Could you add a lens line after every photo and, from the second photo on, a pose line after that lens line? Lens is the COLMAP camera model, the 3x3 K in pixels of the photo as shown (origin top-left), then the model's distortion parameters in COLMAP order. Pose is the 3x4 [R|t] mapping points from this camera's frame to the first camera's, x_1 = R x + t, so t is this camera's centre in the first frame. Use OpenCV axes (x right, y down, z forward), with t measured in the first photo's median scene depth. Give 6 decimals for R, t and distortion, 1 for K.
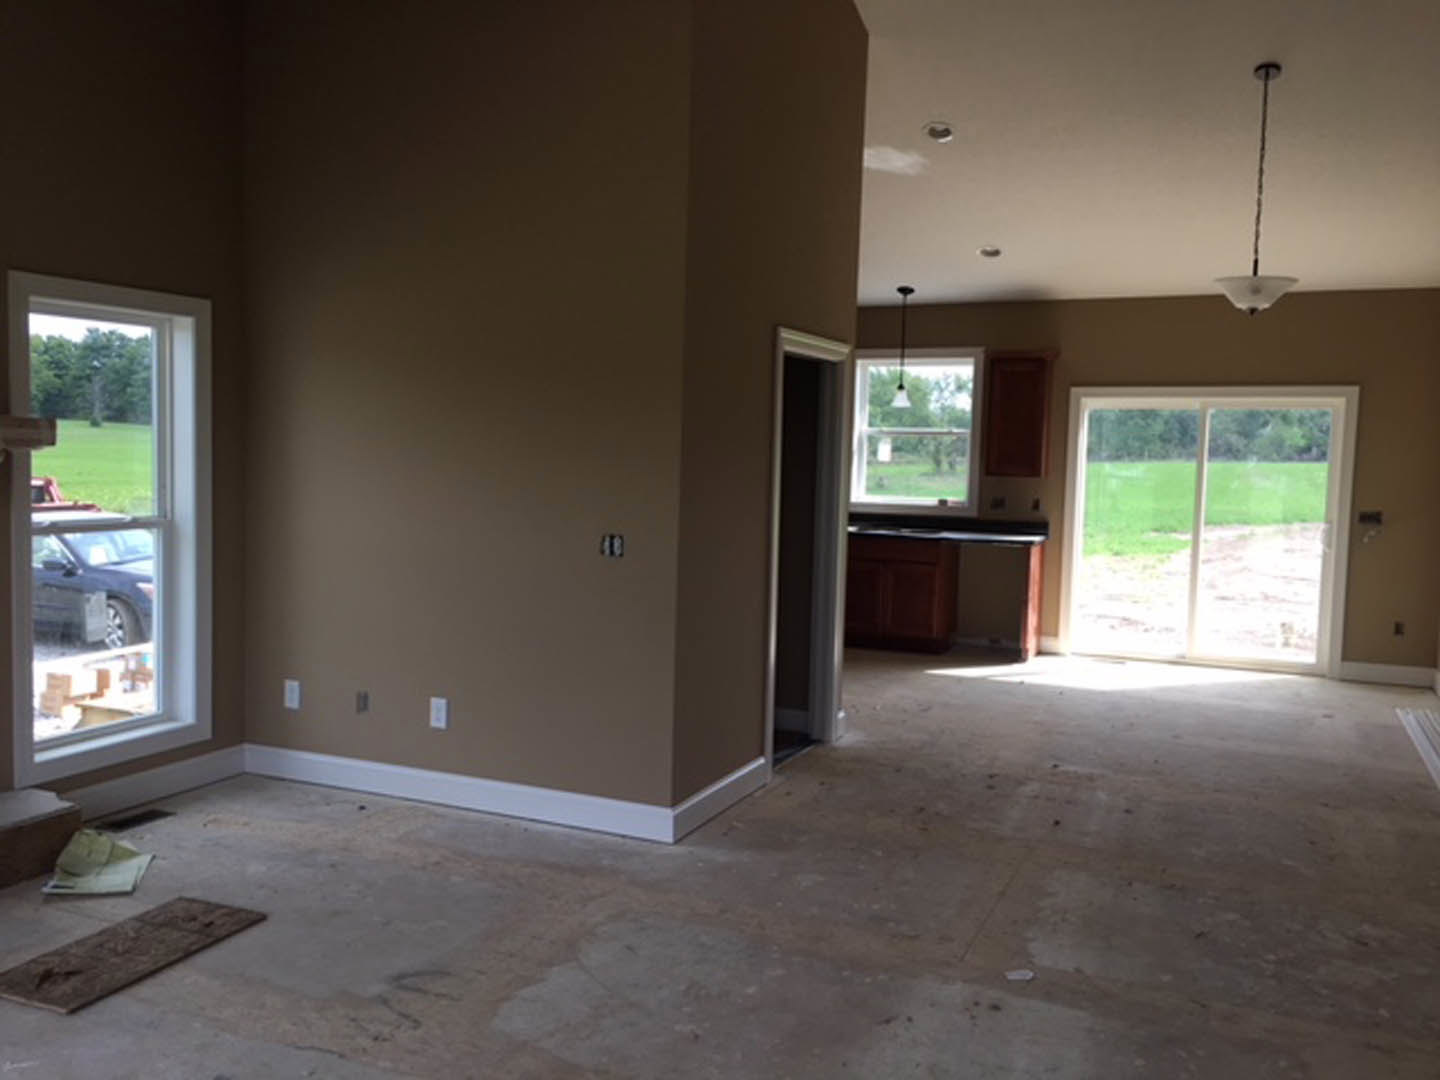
lens RADIAL K [[1221.2, 0, 710.4], [0, 1221.2, 533.5], [0, 0, 1]] dist [0.074784, -0.092968]
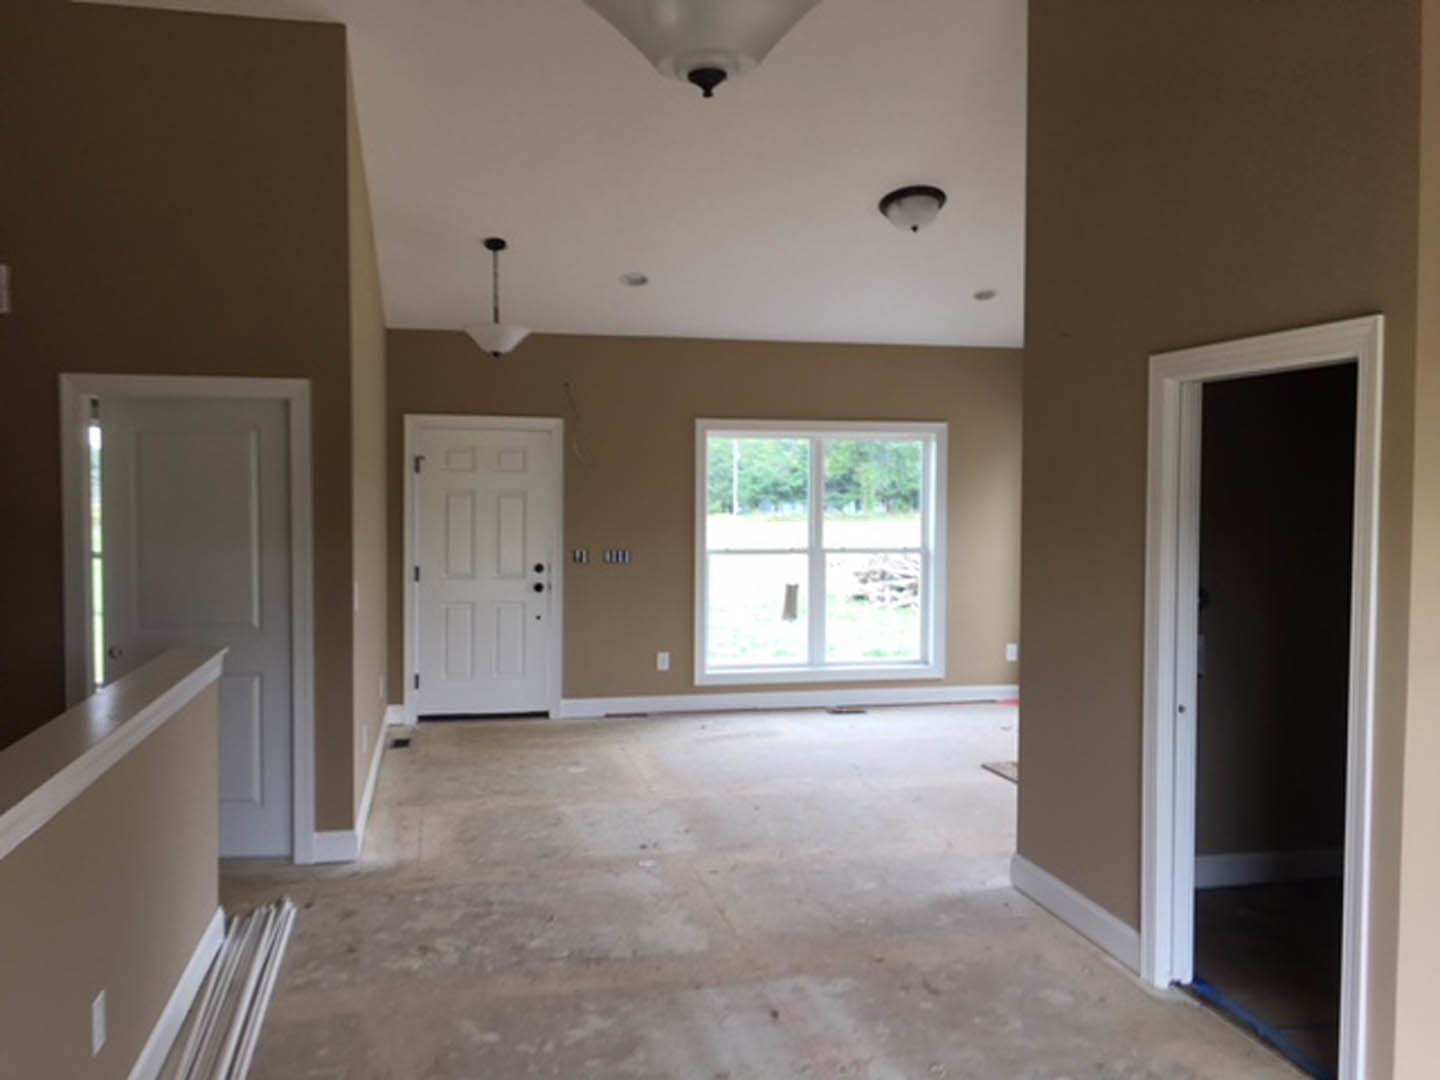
lens RADIAL K [[1221.2, 0, 719.6], [0, 1221.2, 540.2], [0, 0, 1]] dist [0.074784, -0.092968]
pose [[-0.793458, 0.000493, -0.608625, 0.819967], [-0.064884, 0.994232, 0.085394, -0.119272], [0.605157, 0.107247, -0.788849, 1.655822]]
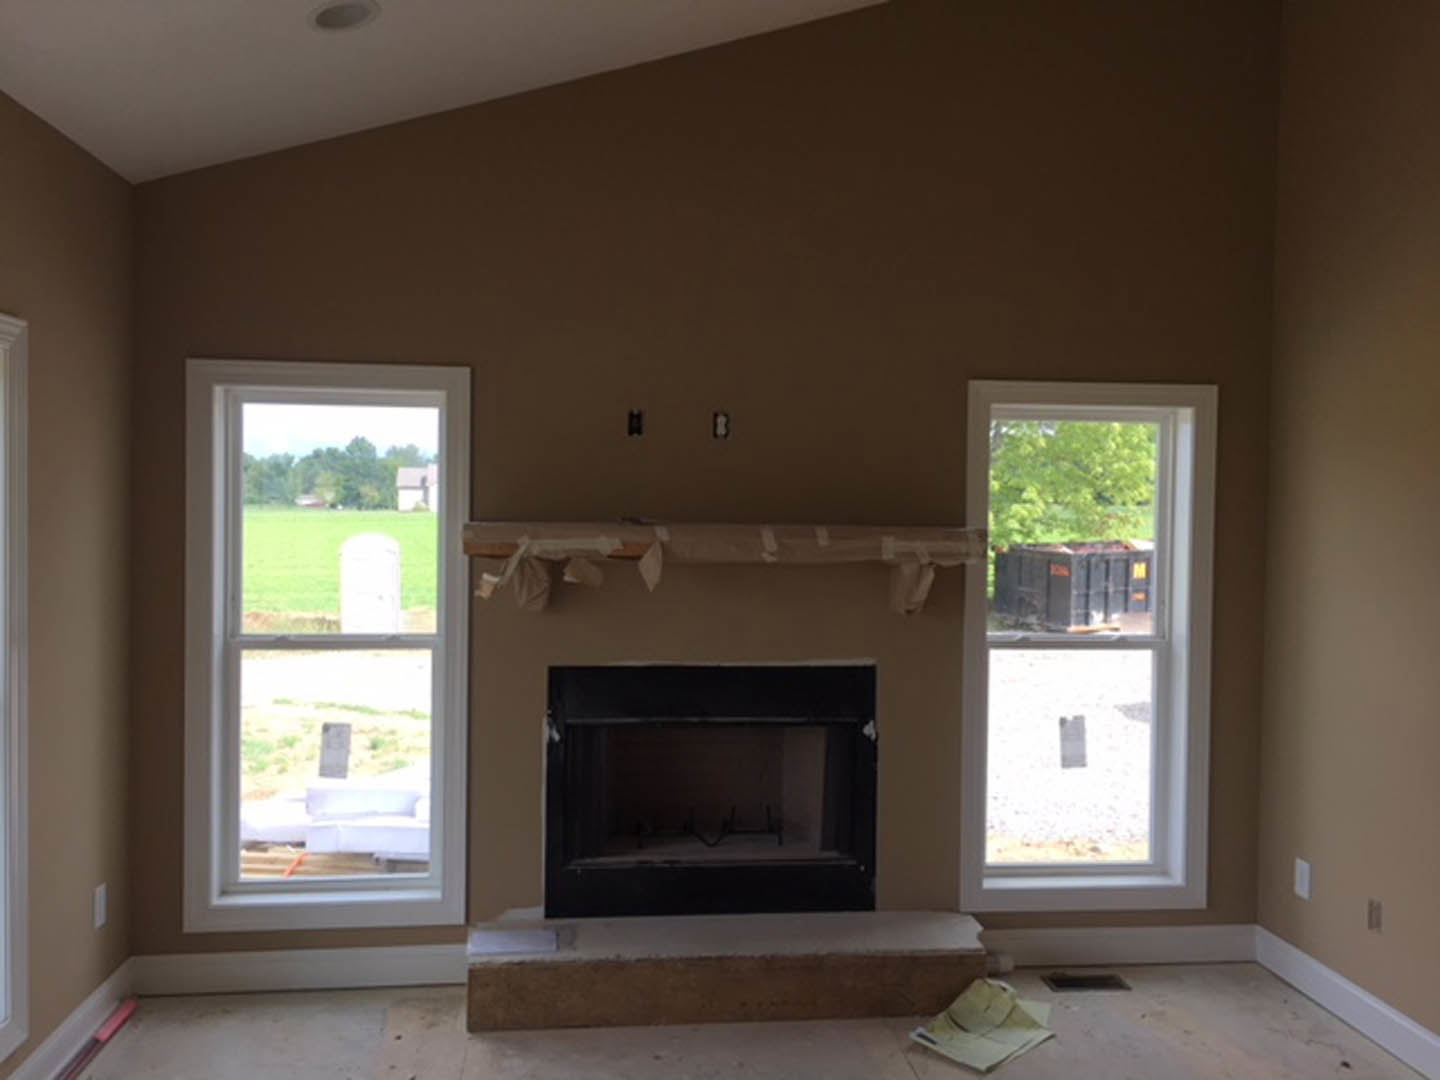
lens RADIAL K [[1221.2, 0, 719.5], [0, 1221.2, 537.5], [0, 0, 1]] dist [0.074784, -0.092968]
pose [[0.517566, 0.008561, -0.855601, 0.157649], [-0.062847, 0.997629, -0.028035, -0.045211], [0.853332, 0.068282, 0.516877, 0.315597]]
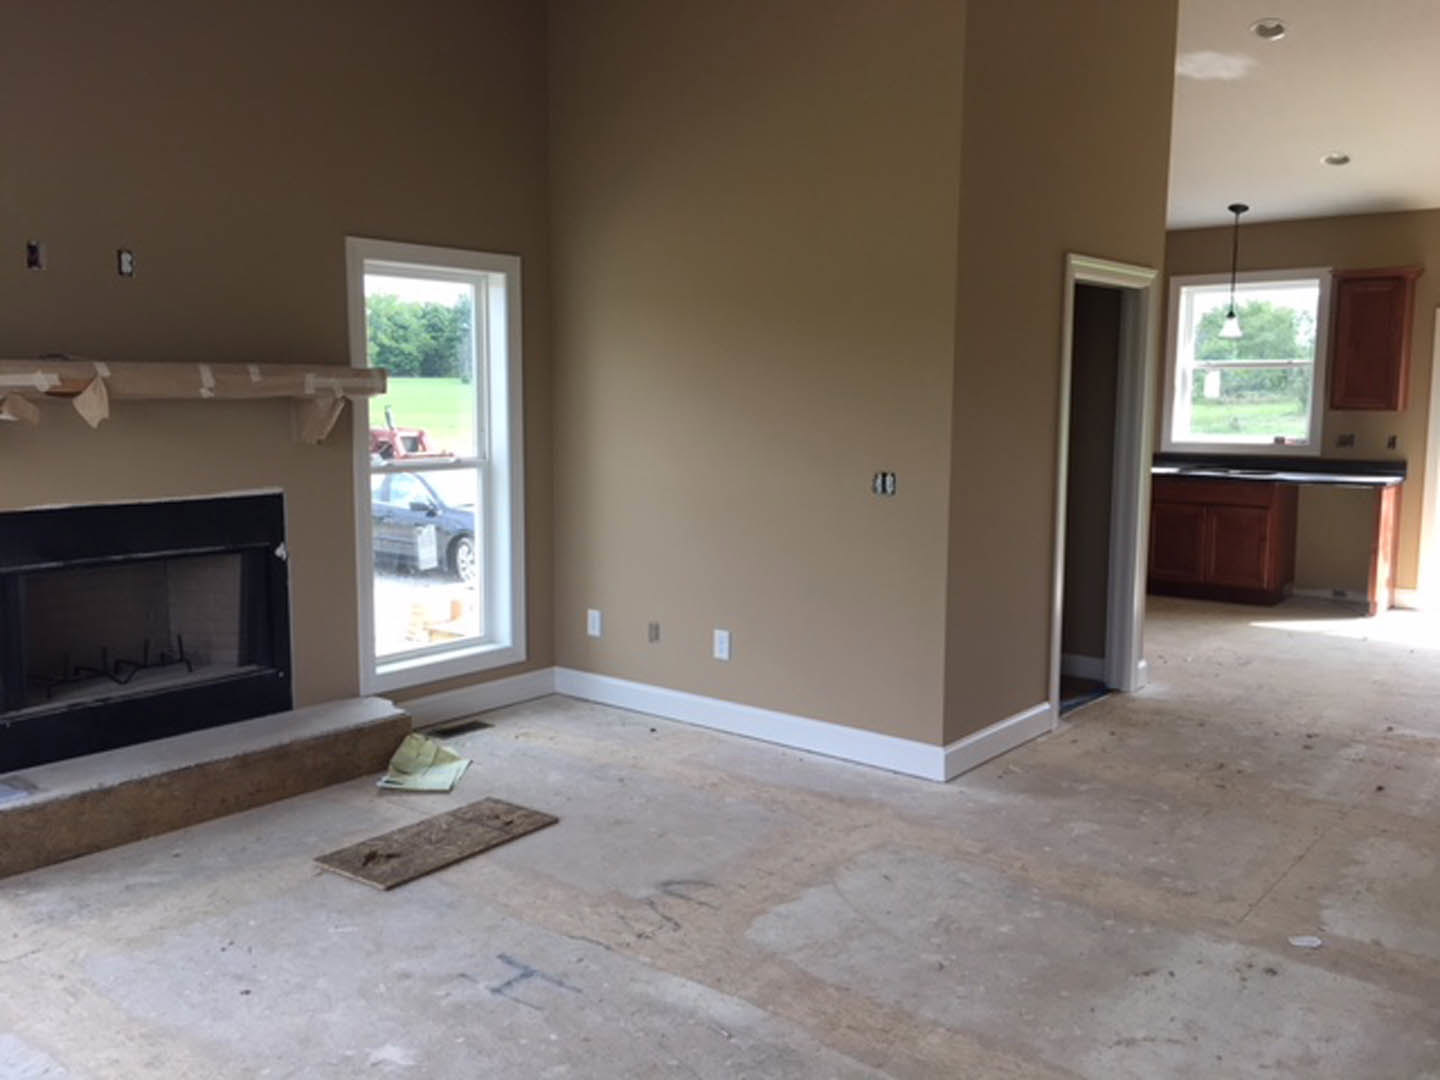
lens RADIAL K [[1221.2, 0, 714.1], [0, 1221.2, 536.0], [0, 0, 1]] dist [0.074784, -0.092968]
pose [[0.966256, 0.011356, -0.257334, 0.042451], [0.000408, 0.998959, 0.045615, 0.006881], [0.257584, -0.044181, 0.965245, -0.002800]]
